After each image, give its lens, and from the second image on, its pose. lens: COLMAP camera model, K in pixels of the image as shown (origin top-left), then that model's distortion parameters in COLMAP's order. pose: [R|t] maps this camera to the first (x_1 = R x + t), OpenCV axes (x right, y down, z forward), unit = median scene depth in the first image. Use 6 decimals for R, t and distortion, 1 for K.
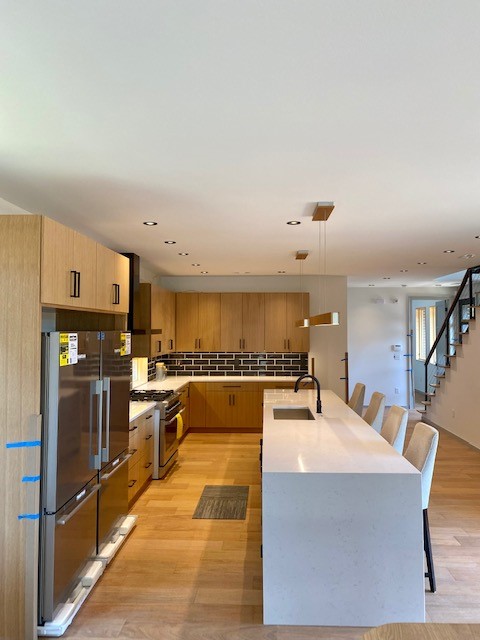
lens RADIAL K [[495.6, 0, 240.4], [0, 495.6, 321.2], [0, 0, 1]] dist [0.014778, -0.003249]
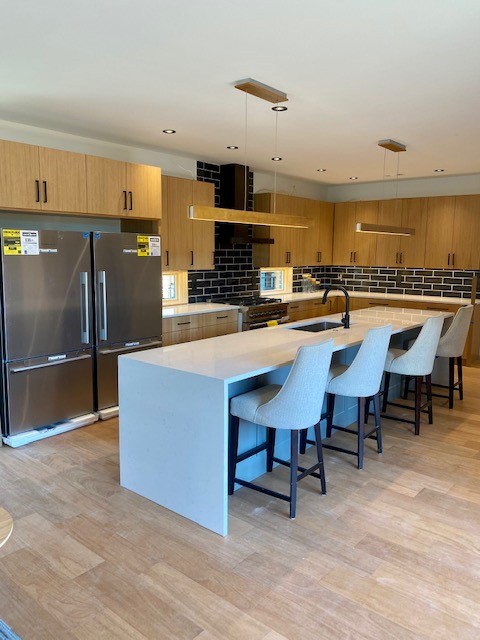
lens RADIAL K [[495.6, 0, 241.3], [0, 495.6, 320.1], [0, 0, 1]] dist [0.014778, -0.003249]
pose [[0.795958, 0.094007, -0.598008, 0.339833], [-0.002014, 0.988274, 0.152676, 0.021285], [0.605348, -0.120319, 0.786814, 0.115168]]
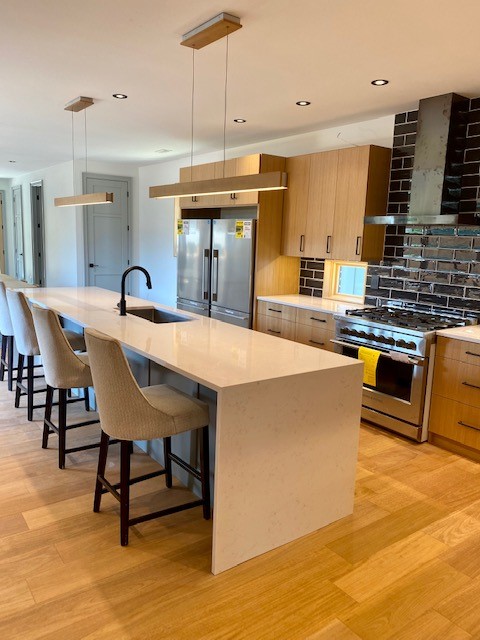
lens RADIAL K [[495.6, 0, 239.3], [0, 495.6, 319.5], [0, 0, 1]] dist [0.014778, -0.003249]
pose [[-0.783594, 0.075265, -0.616697, 0.308134], [-0.024235, 0.988176, 0.151397, 0.044370], [0.620800, 0.133580, -0.772505, 1.077962]]
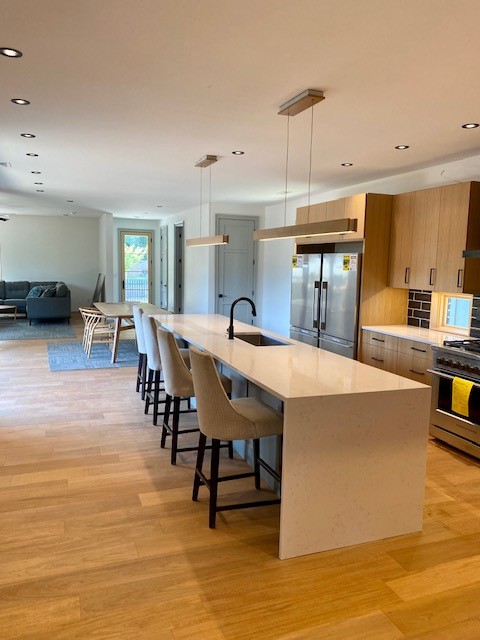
lens RADIAL K [[495.6, 0, 241.6], [0, 495.6, 317.0], [0, 0, 1]] dist [0.014778, -0.003249]
pose [[-0.920531, 0.020399, -0.390136, 0.305838], [-0.016933, 0.995614, 0.092010, 0.039519], [0.390302, 0.091304, -0.916148, 1.149512]]
